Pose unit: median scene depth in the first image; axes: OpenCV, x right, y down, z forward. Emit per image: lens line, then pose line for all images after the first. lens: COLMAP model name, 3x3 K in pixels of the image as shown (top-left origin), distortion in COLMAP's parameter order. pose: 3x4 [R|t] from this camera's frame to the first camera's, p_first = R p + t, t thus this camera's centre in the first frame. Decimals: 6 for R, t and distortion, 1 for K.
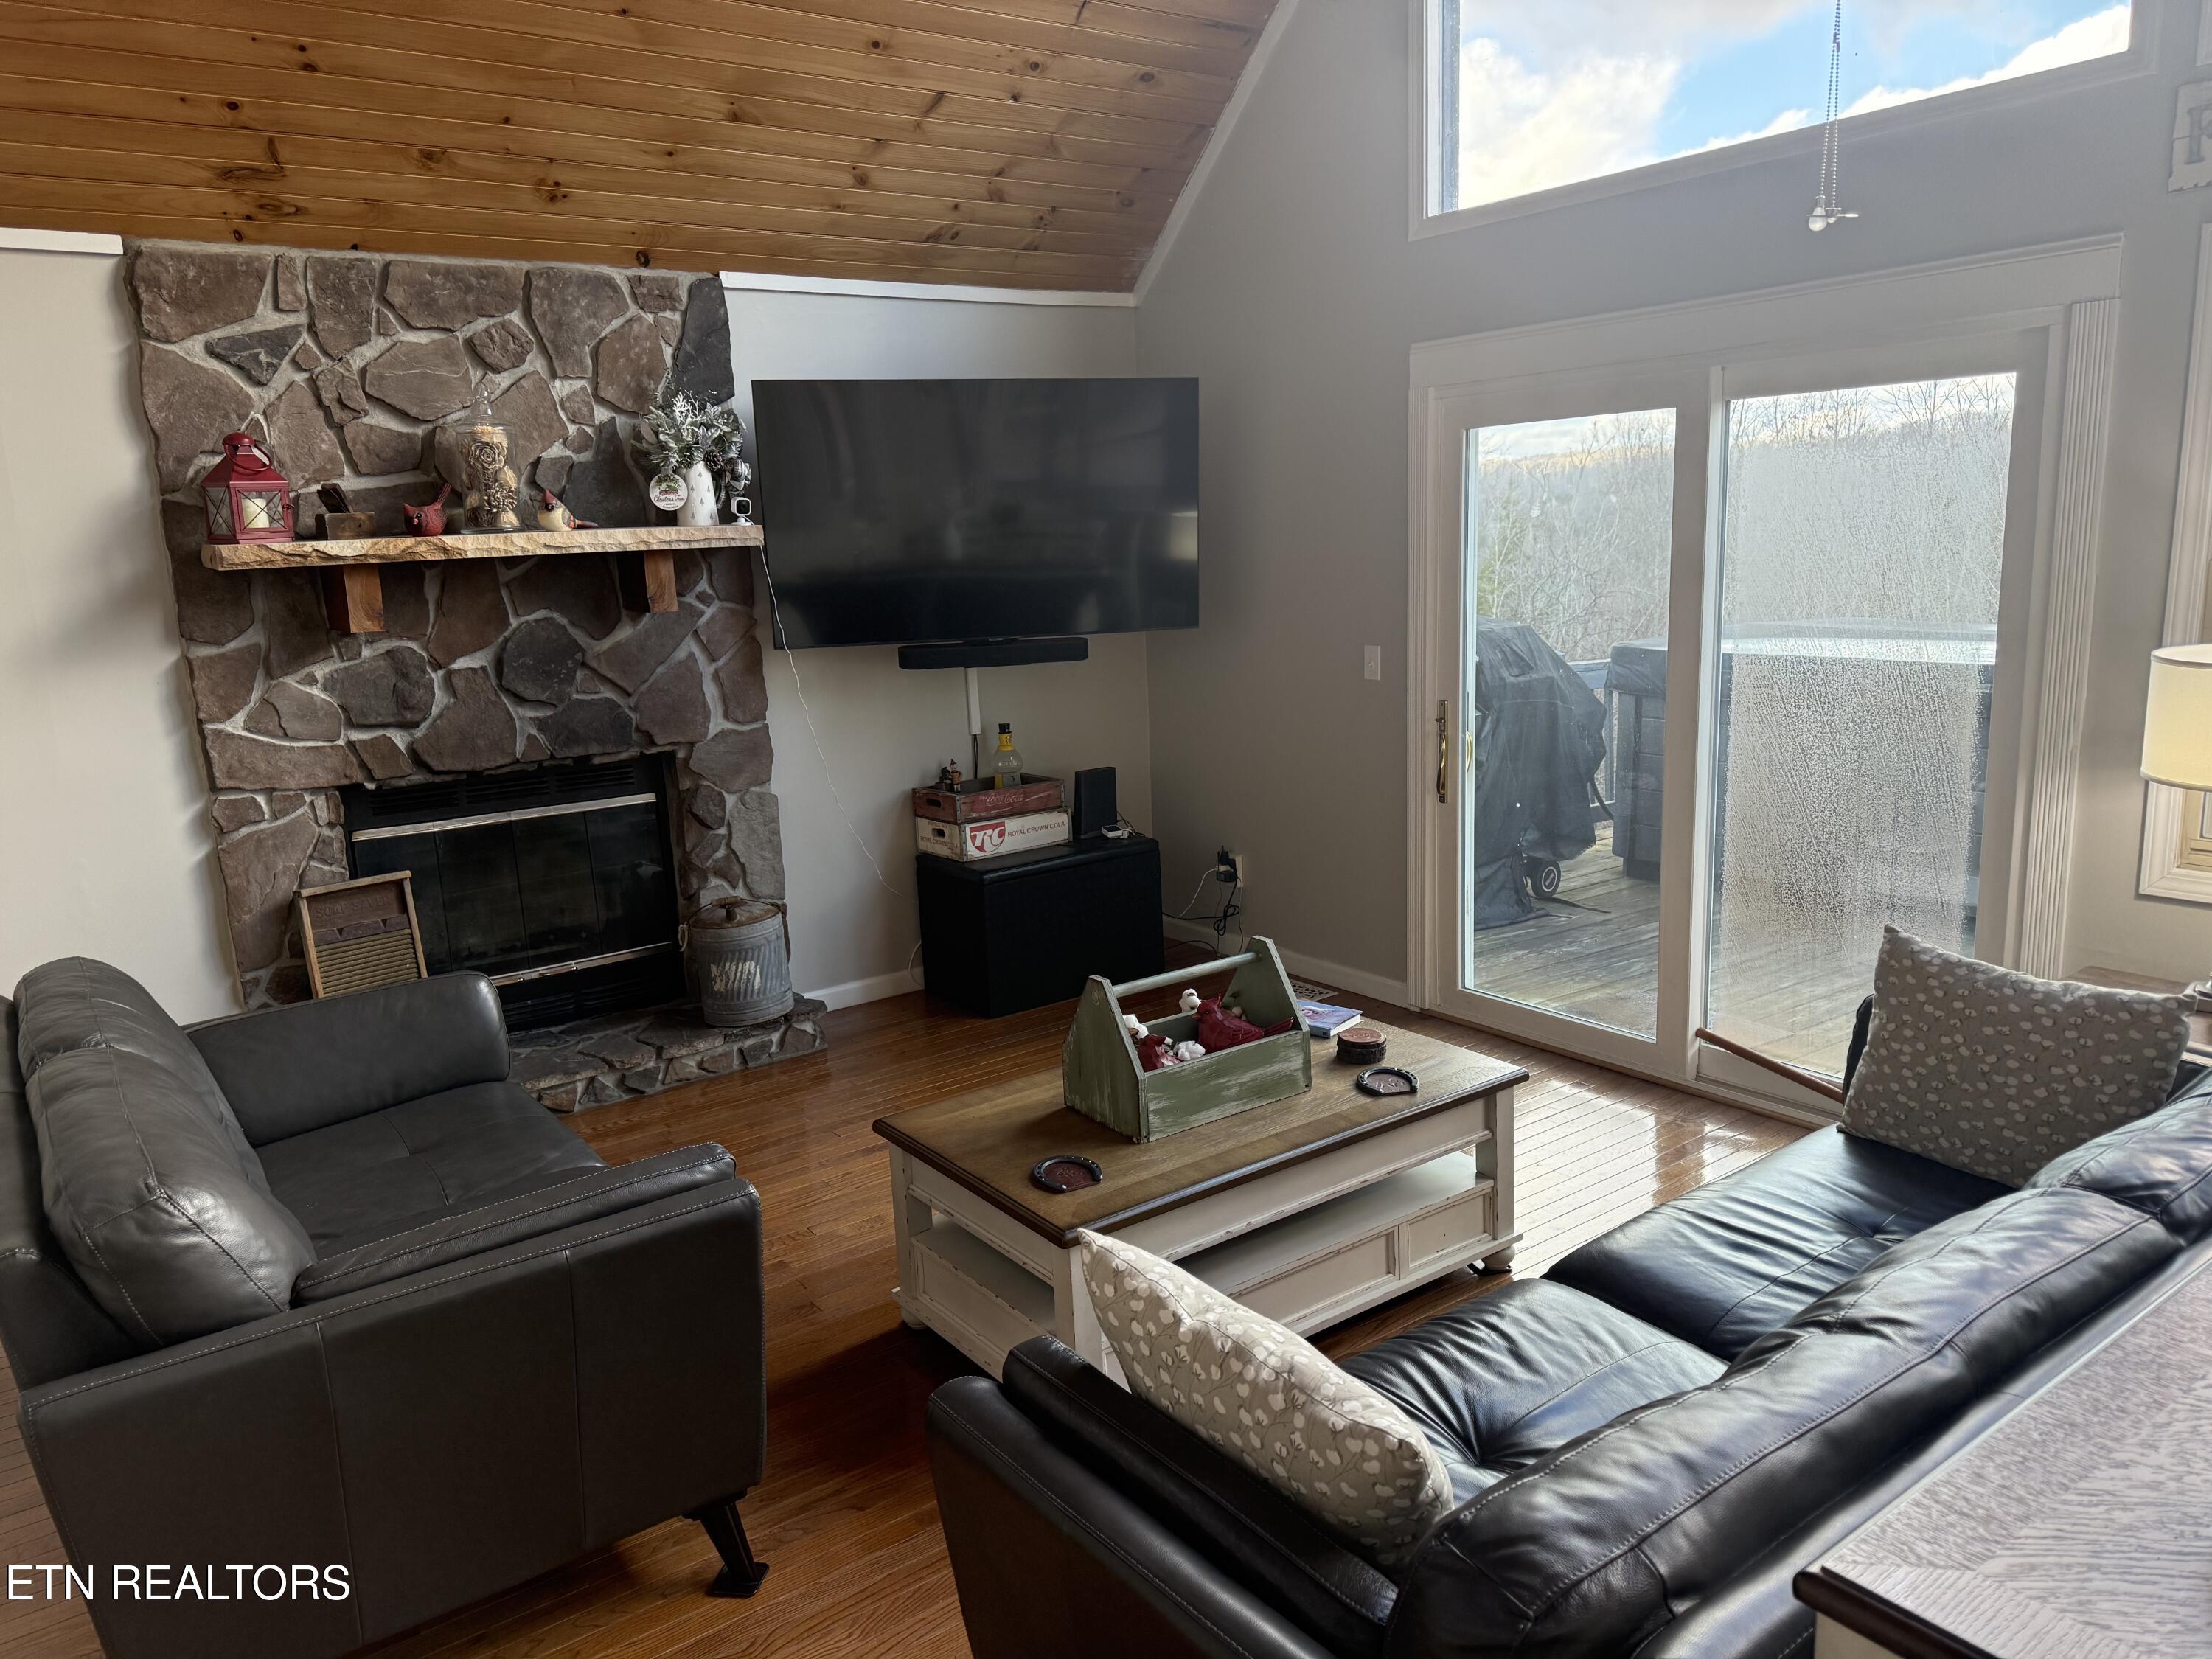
lens RADIAL K [[1538.2, 0, 1120.4], [0, 1538.2, 827.2], [0, 0, 1]] dist [0.127793, -0.225736]
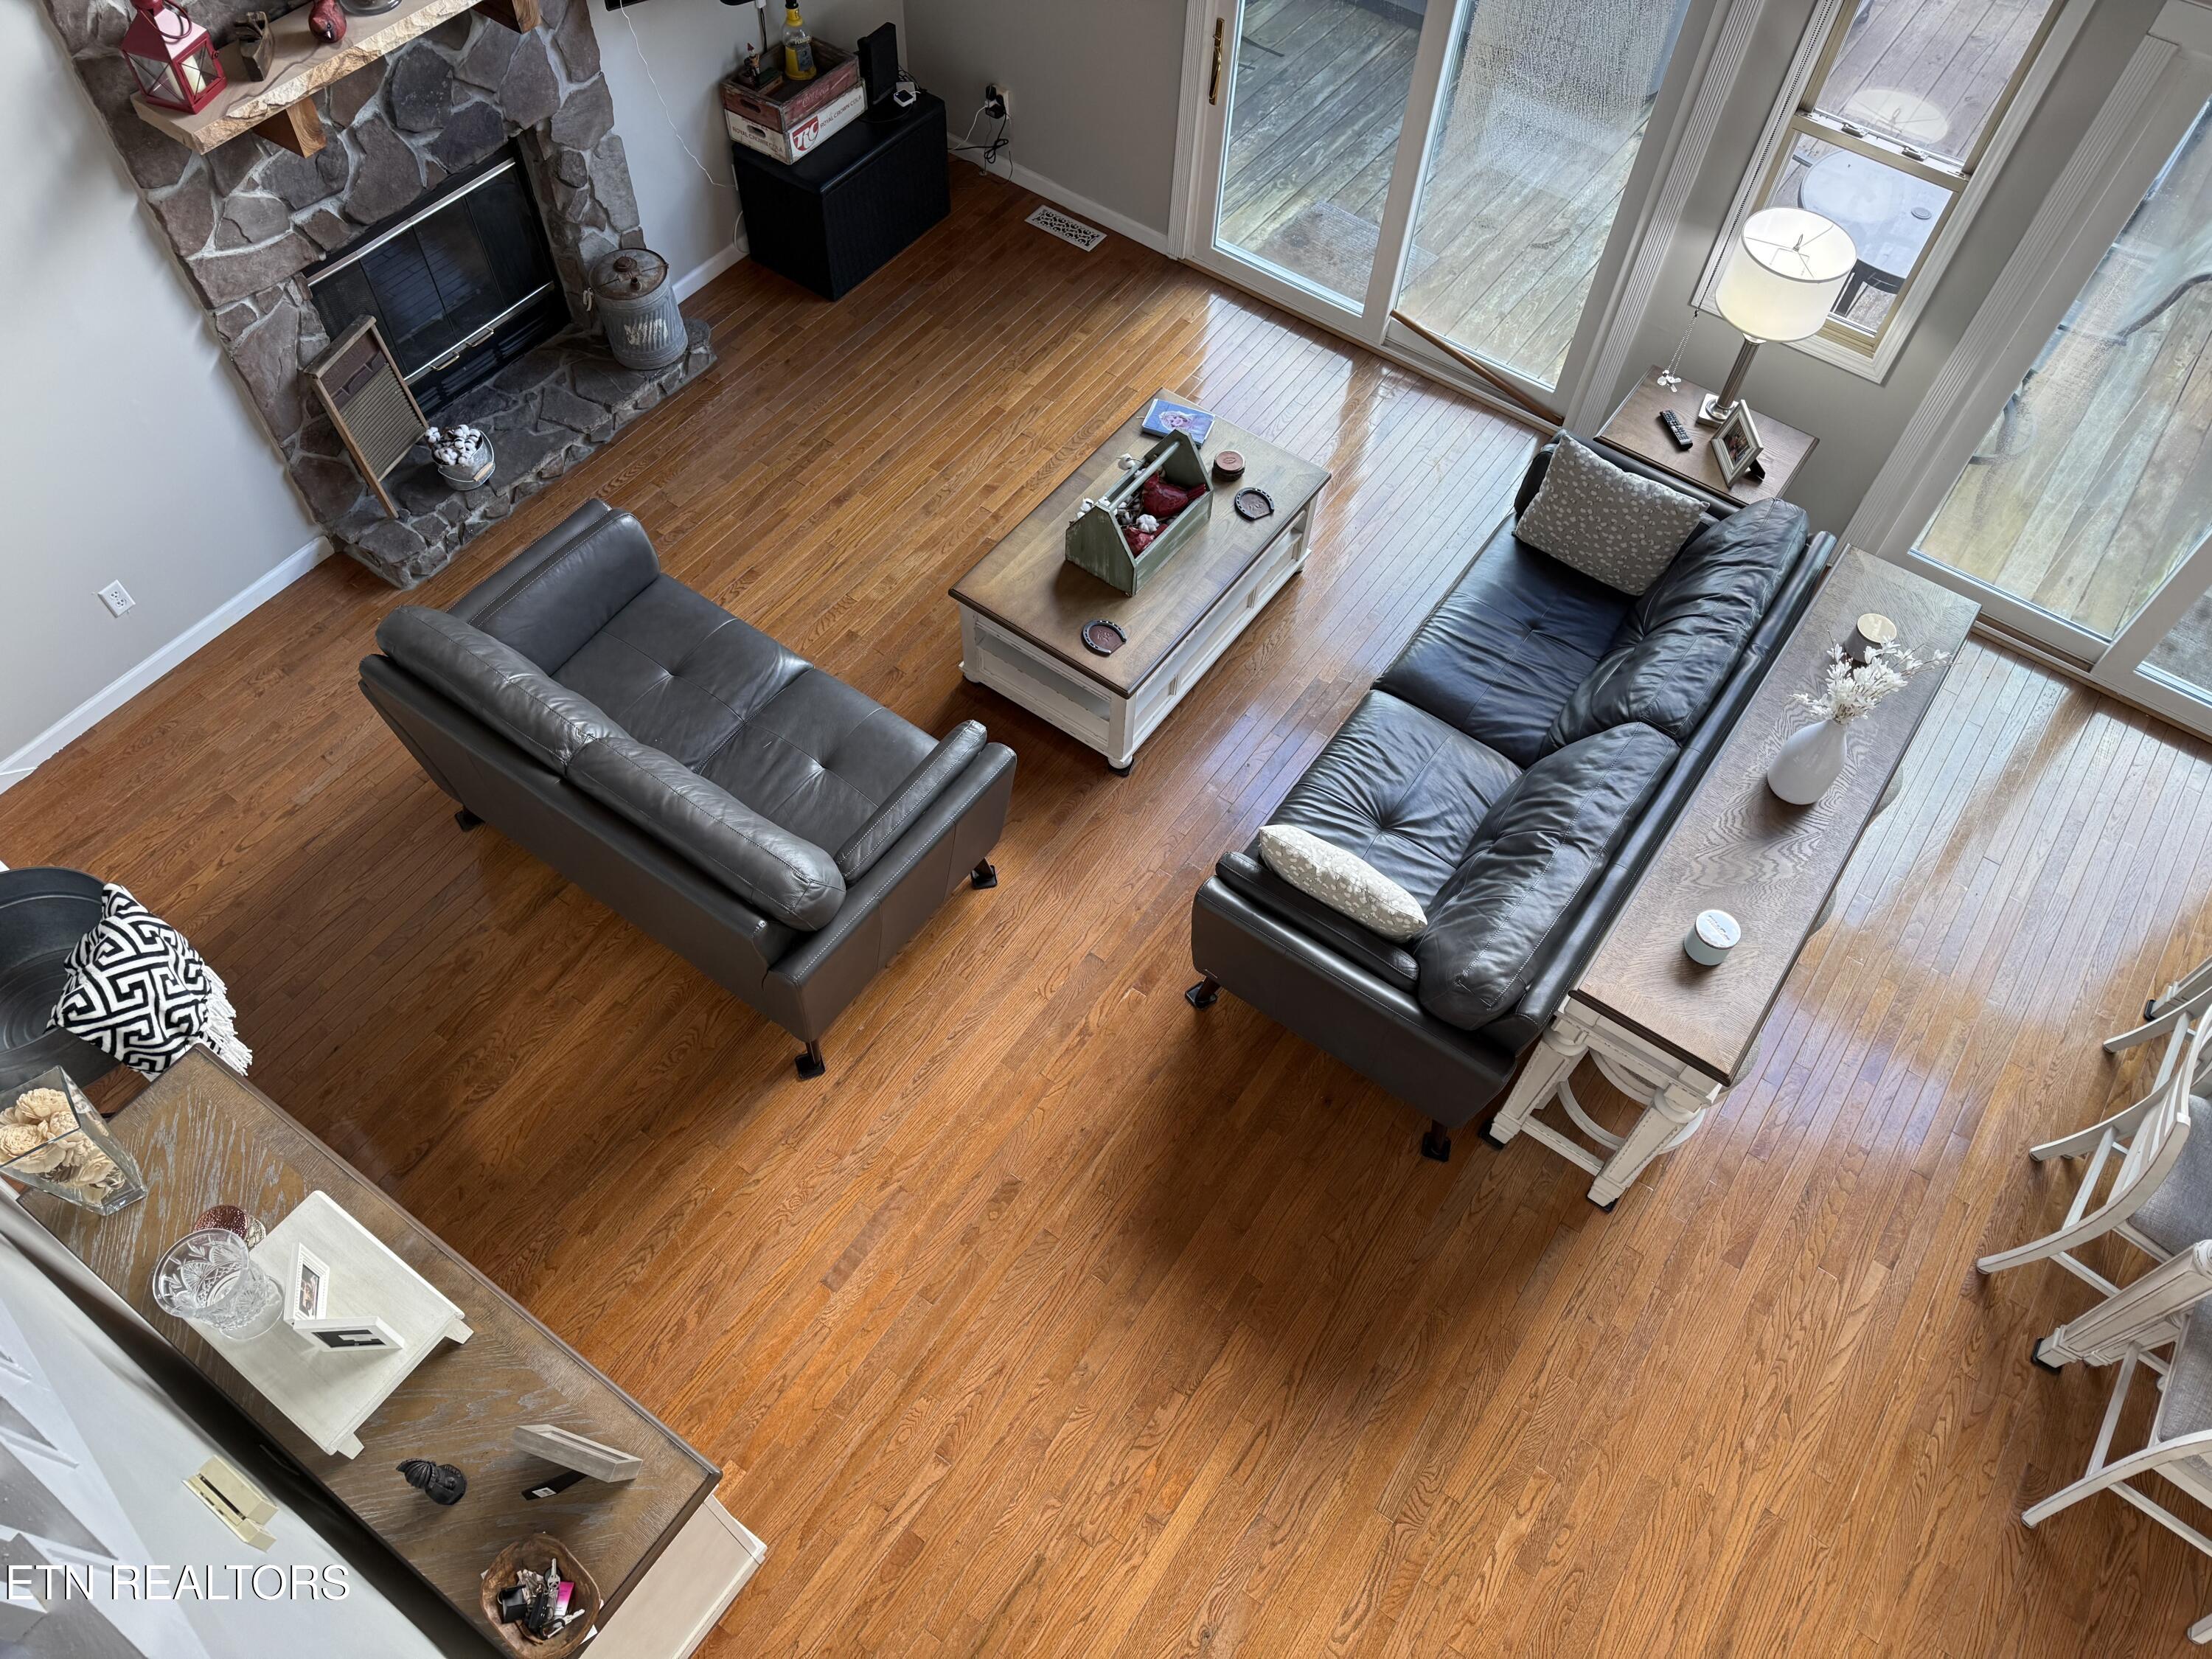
lens RADIAL K [[1538.2, 0, 1120.4], [0, 1538.2, 827.2], [0, 0, 1]] dist [0.127793, -0.225736]
pose [[0.944601, -0.212710, 0.249966, -0.305733], [-0.027341, 0.707937, 0.705746, -0.517148], [-0.327079, -0.673483, 0.662903, -0.163673]]
